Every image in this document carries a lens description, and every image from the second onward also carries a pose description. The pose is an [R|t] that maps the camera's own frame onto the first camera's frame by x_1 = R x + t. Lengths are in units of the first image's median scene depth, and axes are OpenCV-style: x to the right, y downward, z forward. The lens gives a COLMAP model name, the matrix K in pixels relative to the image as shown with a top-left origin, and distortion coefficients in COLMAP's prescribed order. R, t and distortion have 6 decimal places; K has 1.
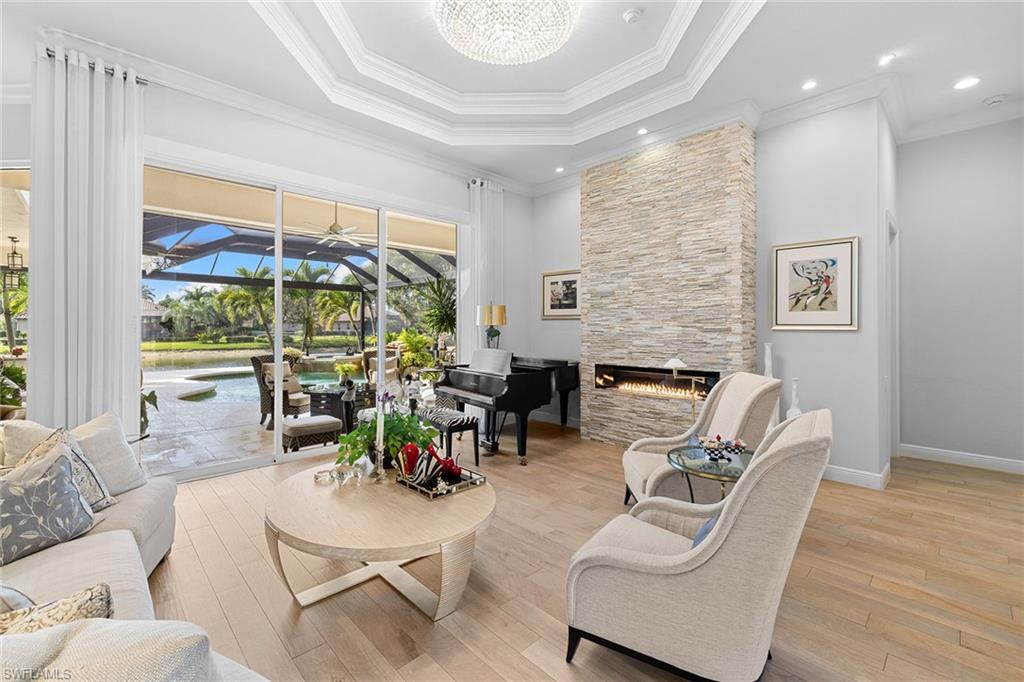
lens RADIAL K [[435.7, 0, 513.2], [0, 435.7, 326.2], [0, 0, 1]] dist [0.001899, 0.000218]
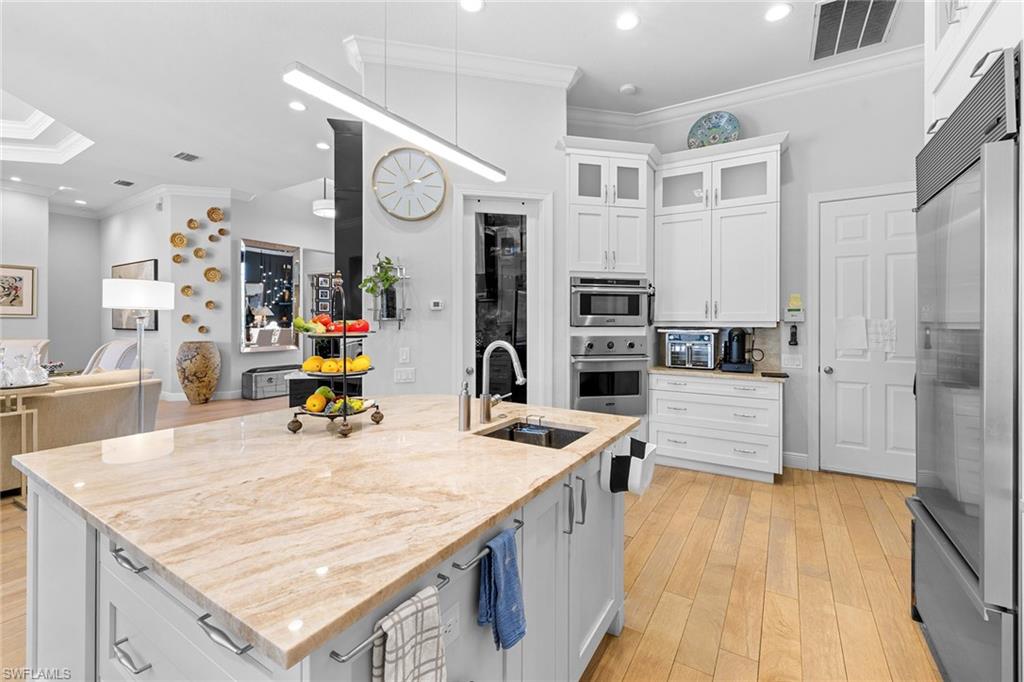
lens RADIAL K [[433.4, 0, 512.8], [0, 433.4, 321.7], [0, 0, 1]] dist [0.000667, -0.000407]
pose [[-0.240801, -0.002116, 0.970572, -1.139072], [-0.006344, 0.999980, 0.000606, 0.009756], [-0.970554, -0.006011, -0.240810, -0.404100]]
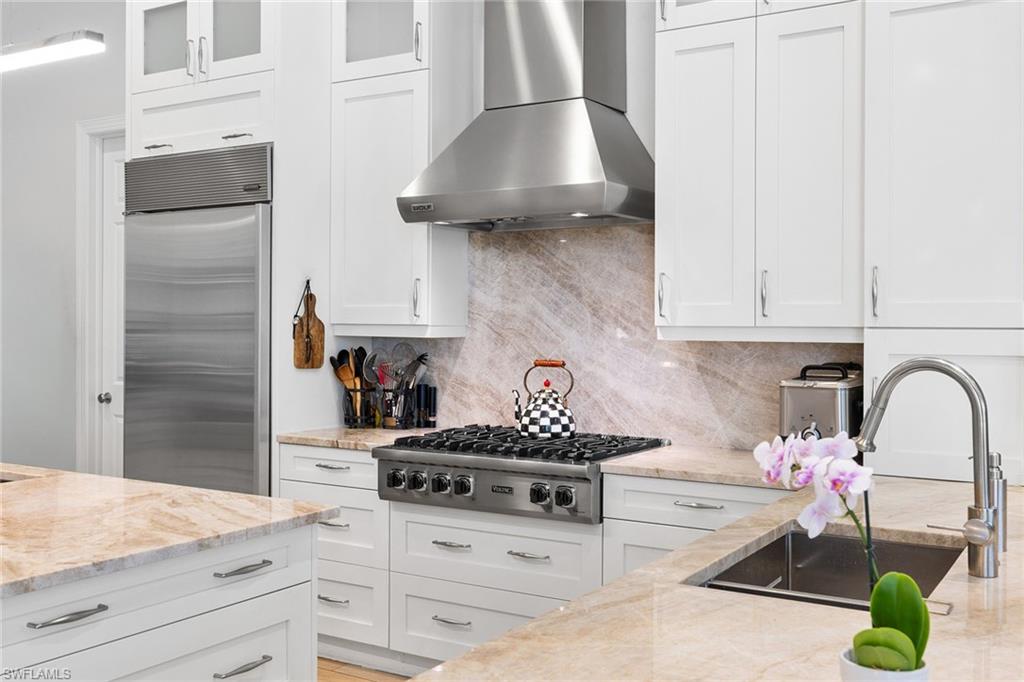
lens RADIAL K [[1006.1, 0, 512.0], [0, 1006.1, 341.0], [0, 0, 1]] dist [-0.003872, -0.001532]
pose [[-0.970124, -0.001935, -0.242600, -0.977956], [-0.004834, 0.999924, 0.011358, 0.012820], [0.242560, 0.012192, -0.970060, 0.124789]]
